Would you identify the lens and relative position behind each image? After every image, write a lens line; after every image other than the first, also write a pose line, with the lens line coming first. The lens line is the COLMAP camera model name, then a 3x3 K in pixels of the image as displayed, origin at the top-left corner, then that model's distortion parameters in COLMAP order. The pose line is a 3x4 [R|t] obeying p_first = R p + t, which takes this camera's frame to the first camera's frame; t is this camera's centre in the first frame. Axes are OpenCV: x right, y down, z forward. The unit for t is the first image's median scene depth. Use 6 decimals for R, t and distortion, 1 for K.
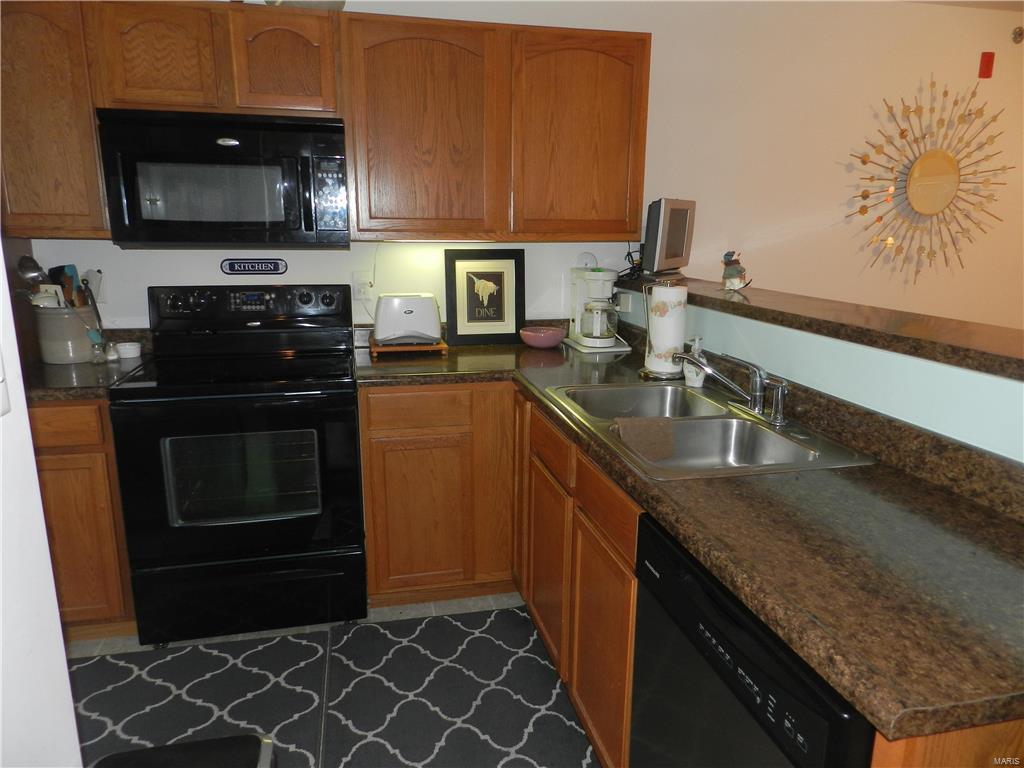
lens RADIAL K [[685.3, 0, 512.5], [0, 685.3, 385.6], [0, 0, 1]] dist [0.012616, -0.007319]
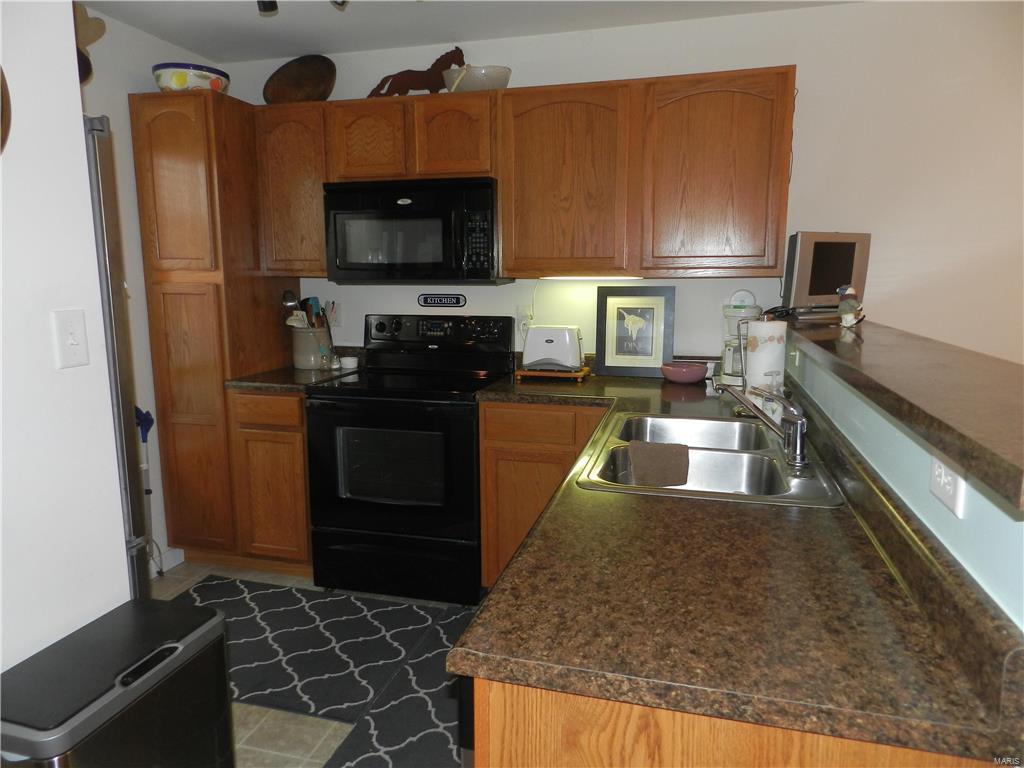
lens RADIAL K [[685.3, 0, 510.5], [0, 685.3, 385.0], [0, 0, 1]] dist [0.012616, -0.007319]
pose [[0.881721, 0.065575, -0.467191, 0.351077], [-0.097971, 0.994155, -0.045358, 0.021922], [0.461486, 0.085764, 0.882992, -0.006627]]
